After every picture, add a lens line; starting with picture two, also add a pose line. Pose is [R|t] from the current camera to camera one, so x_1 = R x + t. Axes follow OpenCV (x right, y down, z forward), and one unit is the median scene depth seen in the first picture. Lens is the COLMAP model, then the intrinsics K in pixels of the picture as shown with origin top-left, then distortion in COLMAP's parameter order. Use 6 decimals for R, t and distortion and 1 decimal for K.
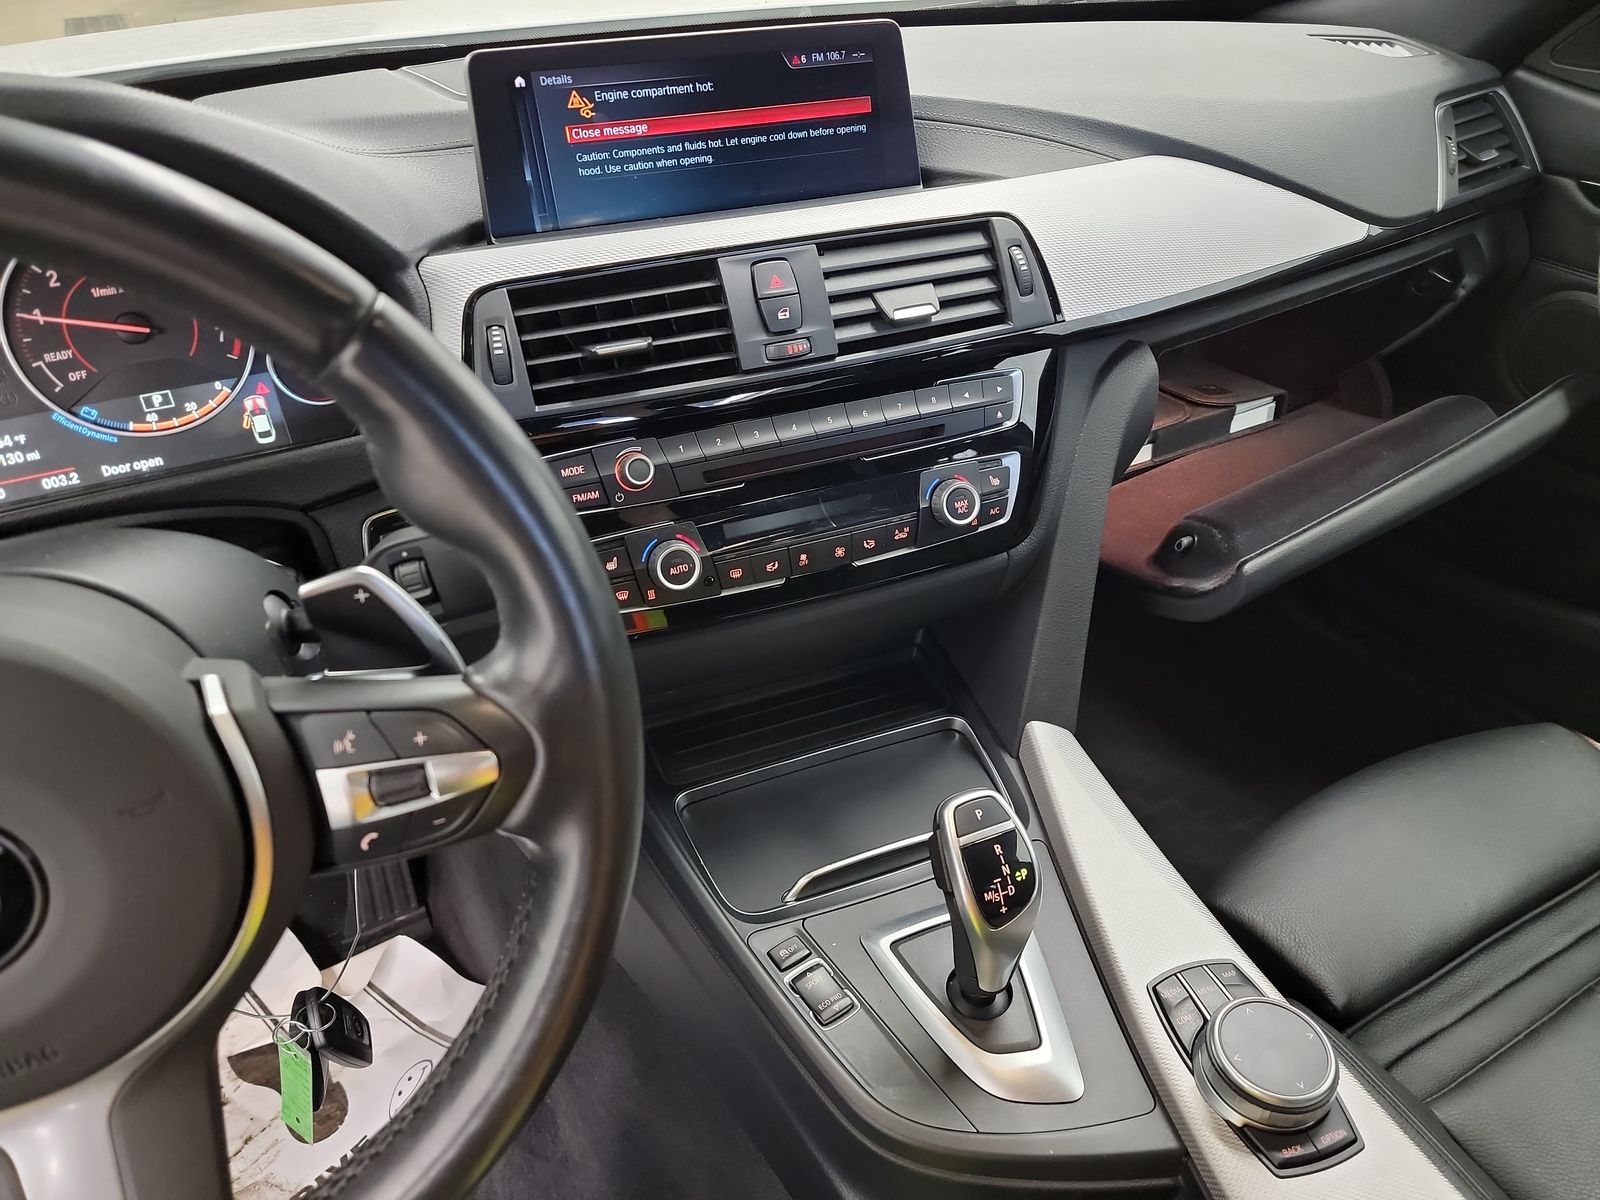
lens RADIAL K [[1147.7, 0, 798.1], [0, 1147.7, 598.5], [0, 0, 1]] dist [0.053275, -0.033822]
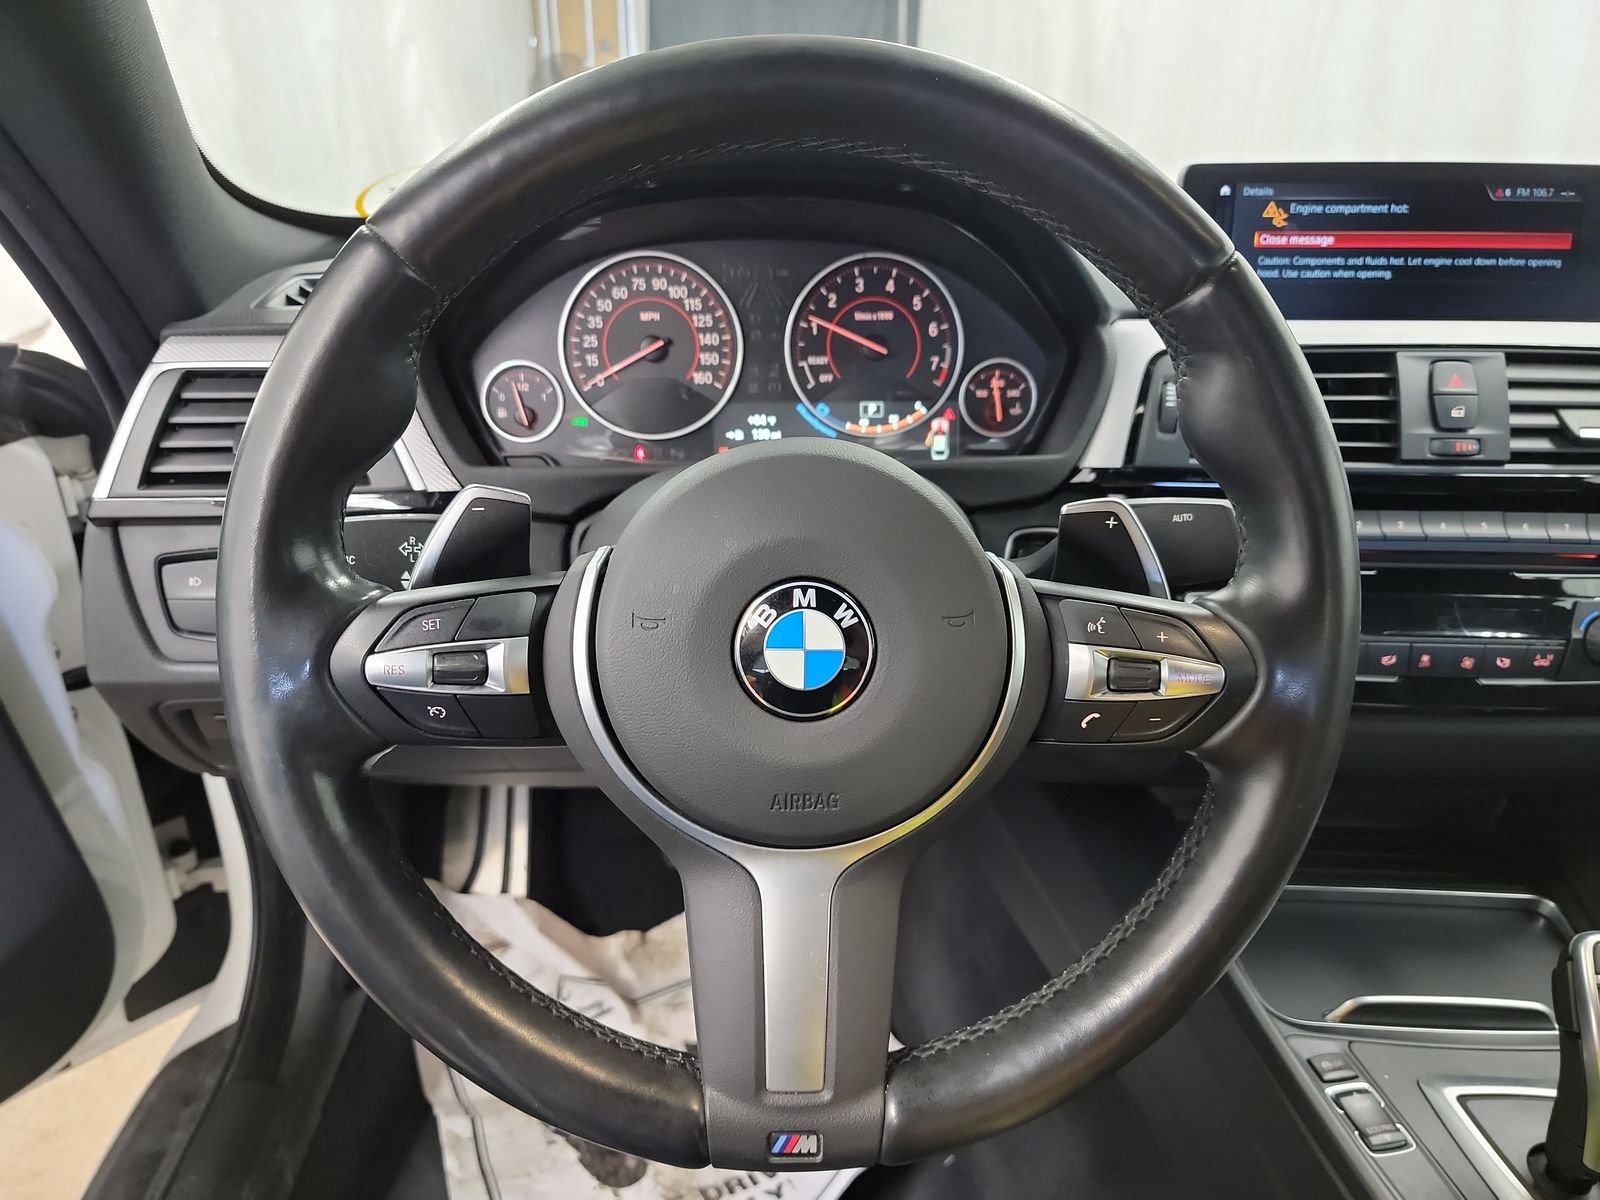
lens RADIAL K [[1147.7, 0, 796.4], [0, 1147.7, 597.6], [0, 0, 1]] dist [0.053275, -0.033822]
pose [[0.913299, 0.188210, -0.361195, -0.137606], [-0.246359, 0.961479, -0.121927, 0.167707], [0.324333, 0.200339, 0.924485, -0.087498]]
